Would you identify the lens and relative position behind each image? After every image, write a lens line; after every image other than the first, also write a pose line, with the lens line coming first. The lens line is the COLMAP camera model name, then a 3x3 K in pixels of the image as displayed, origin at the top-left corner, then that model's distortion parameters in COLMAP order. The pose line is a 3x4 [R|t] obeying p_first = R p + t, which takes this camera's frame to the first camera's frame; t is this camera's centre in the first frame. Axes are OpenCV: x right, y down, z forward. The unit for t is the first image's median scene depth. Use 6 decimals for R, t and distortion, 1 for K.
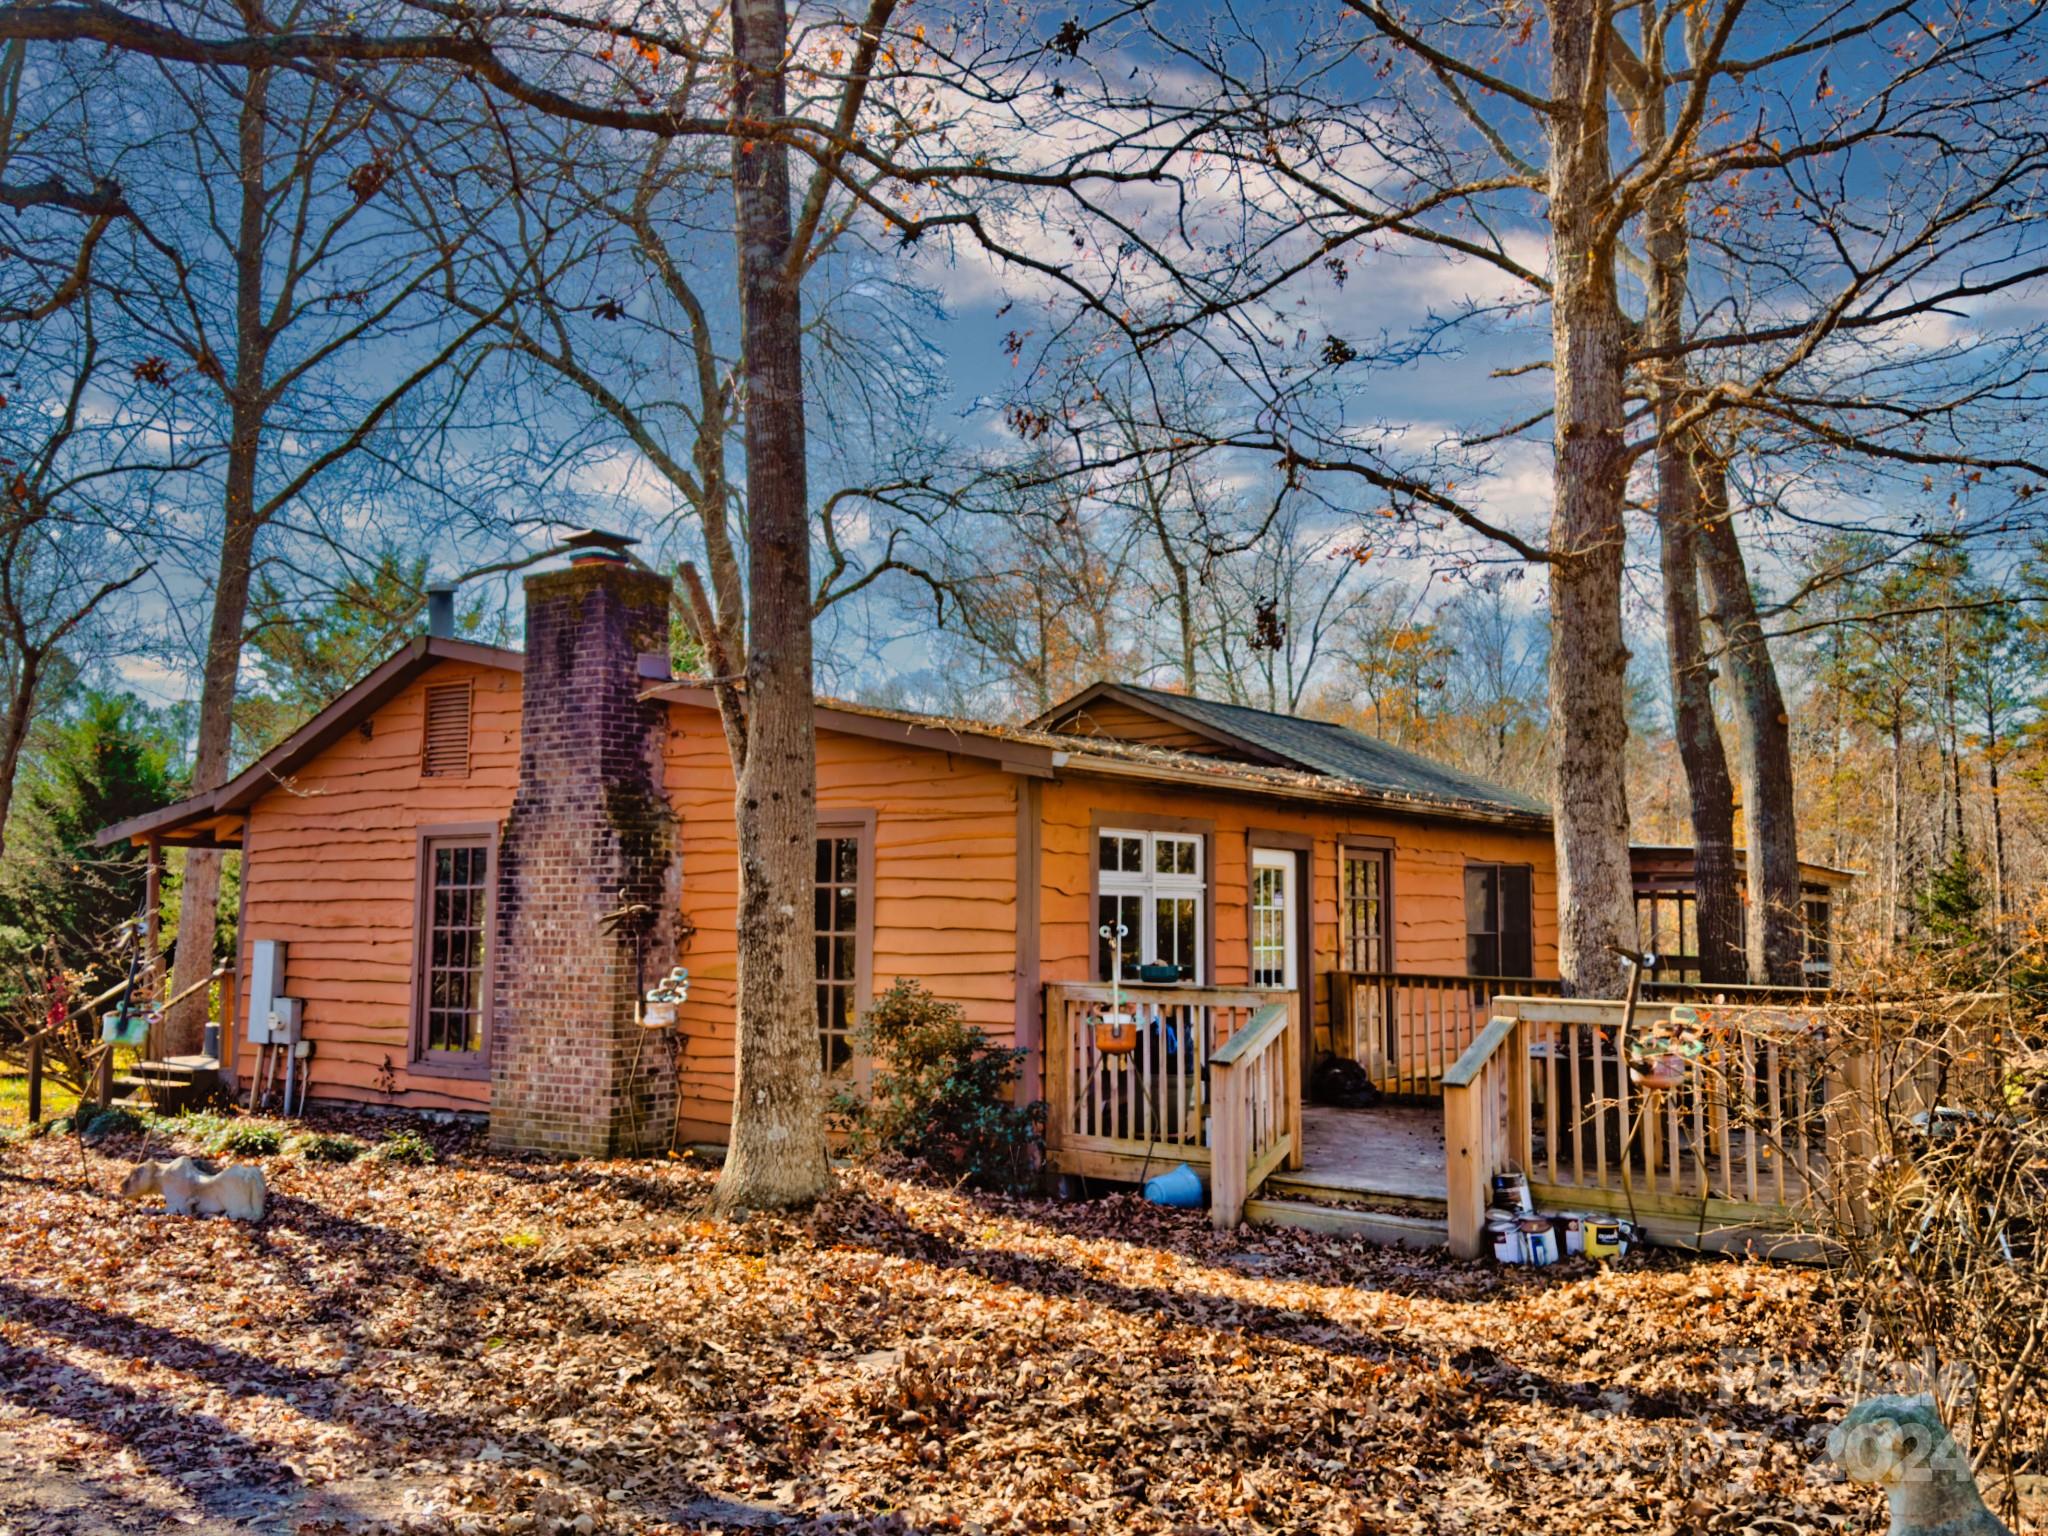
lens RADIAL K [[1774.3, 0, 1022.6], [0, 1774.3, 766.3], [0, 0, 1]] dist [0.003237, 0.000376]
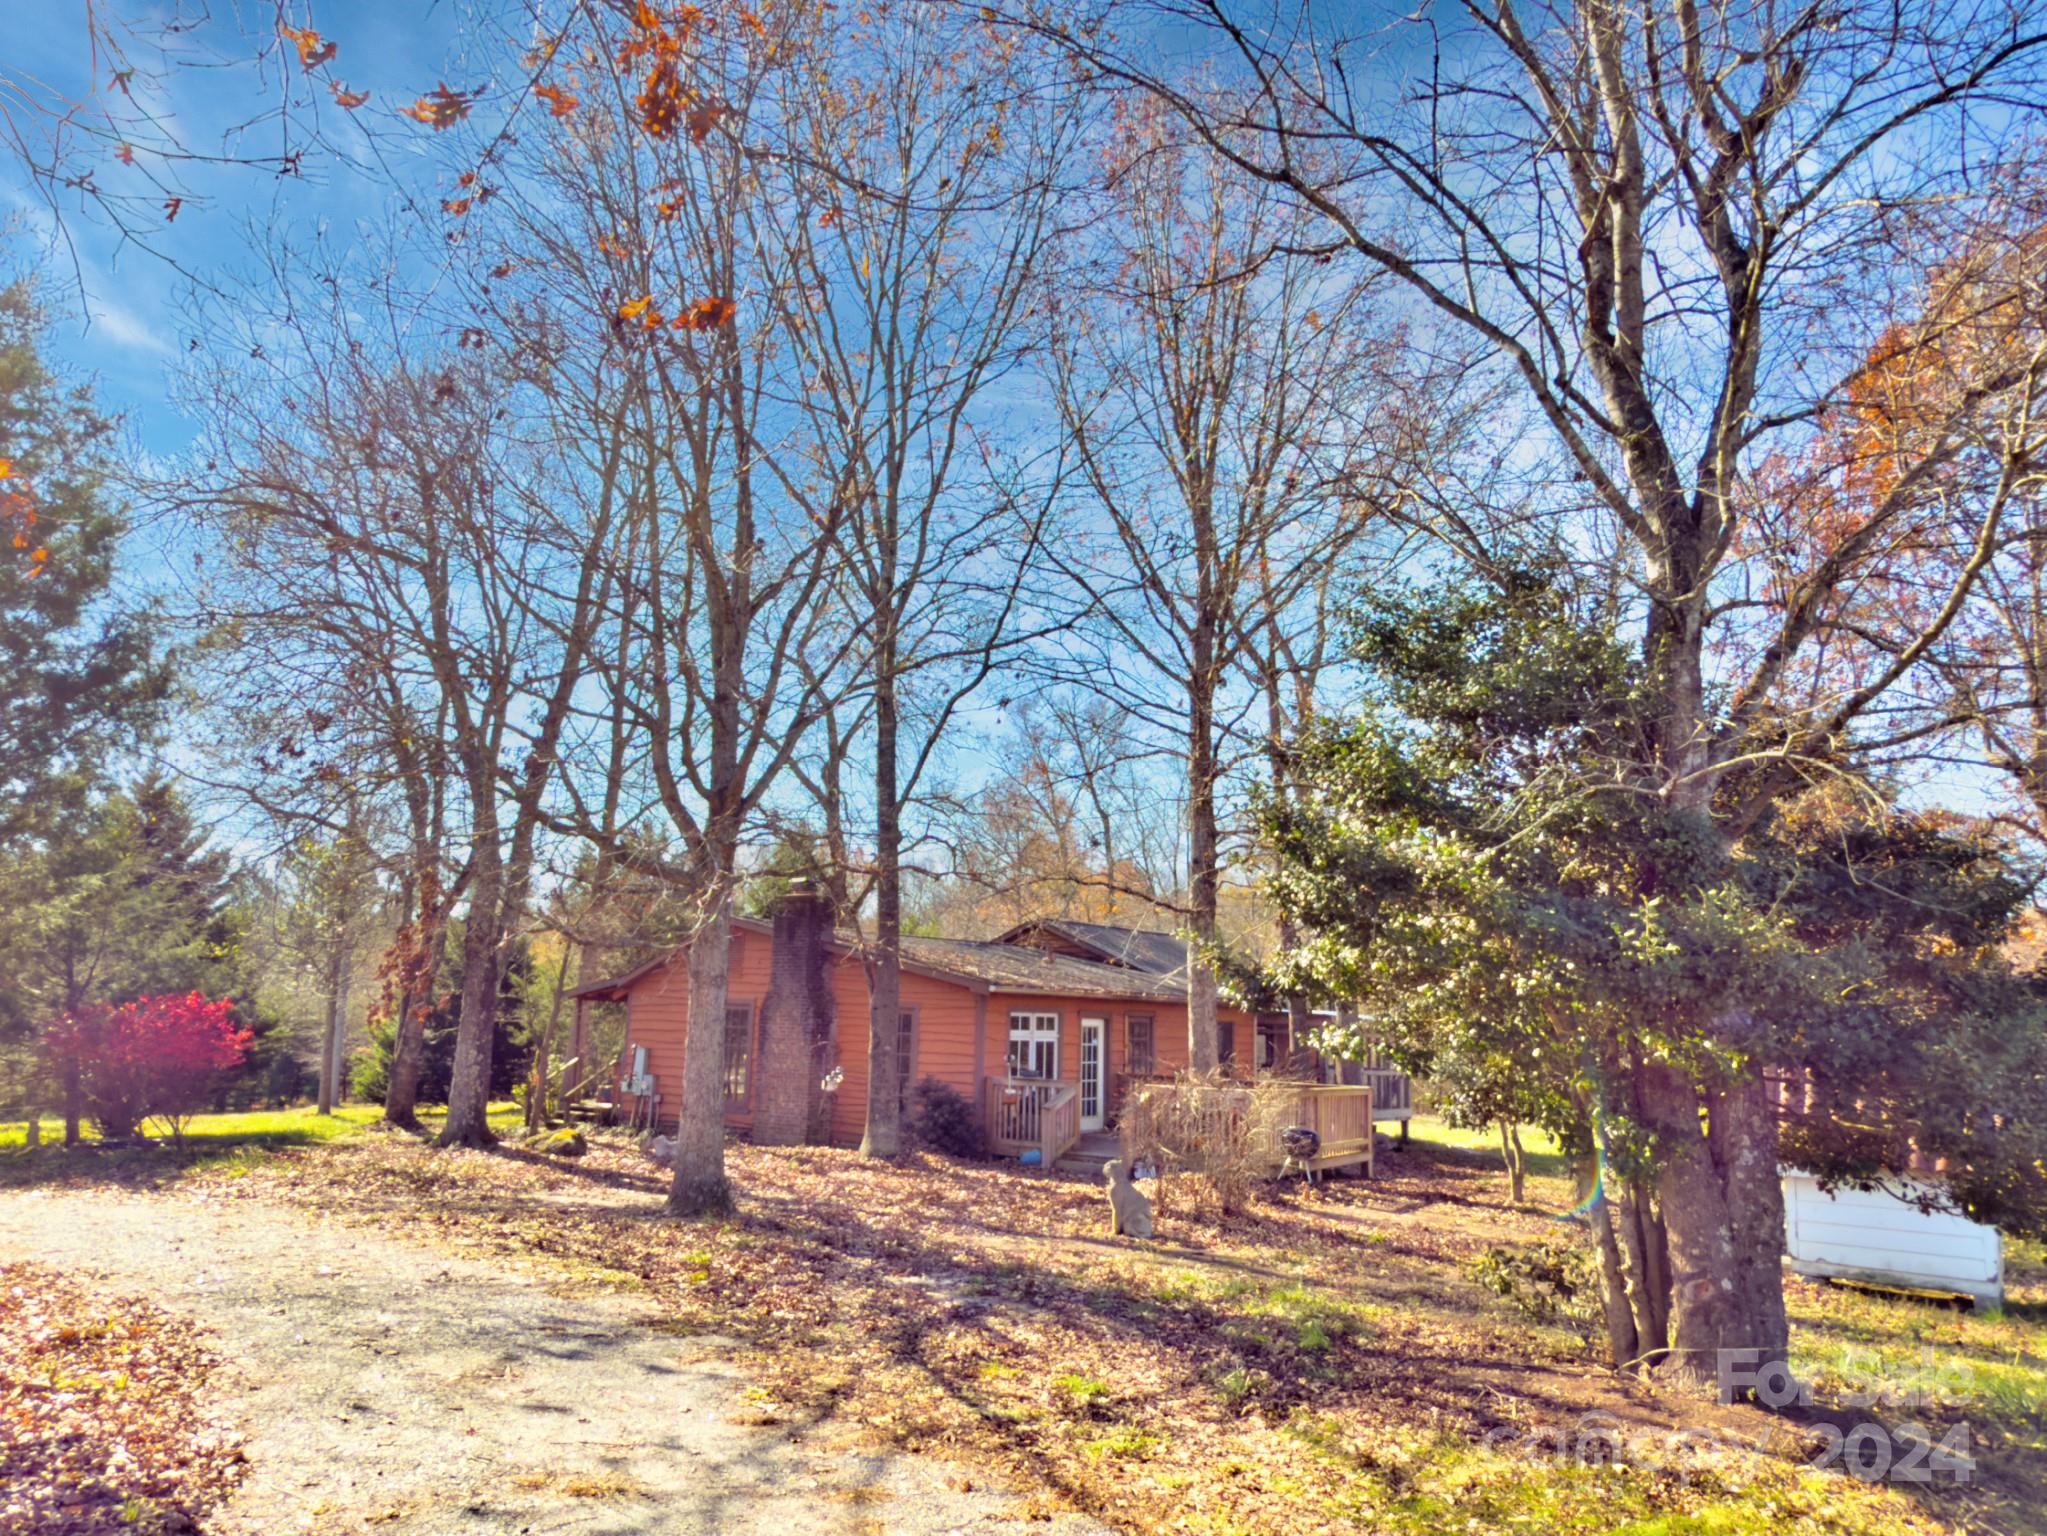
lens RADIAL K [[1313.9, 0, 1025.6], [0, 1313.9, 768.5], [0, 0, 1]] dist [0.000104, -0.000010]
pose [[0.999758, 0.021811, 0.002835, 0.047666], [-0.021402, 0.994423, -0.103268, -0.106819], [-0.005071, 0.103182, 0.994650, -0.795076]]
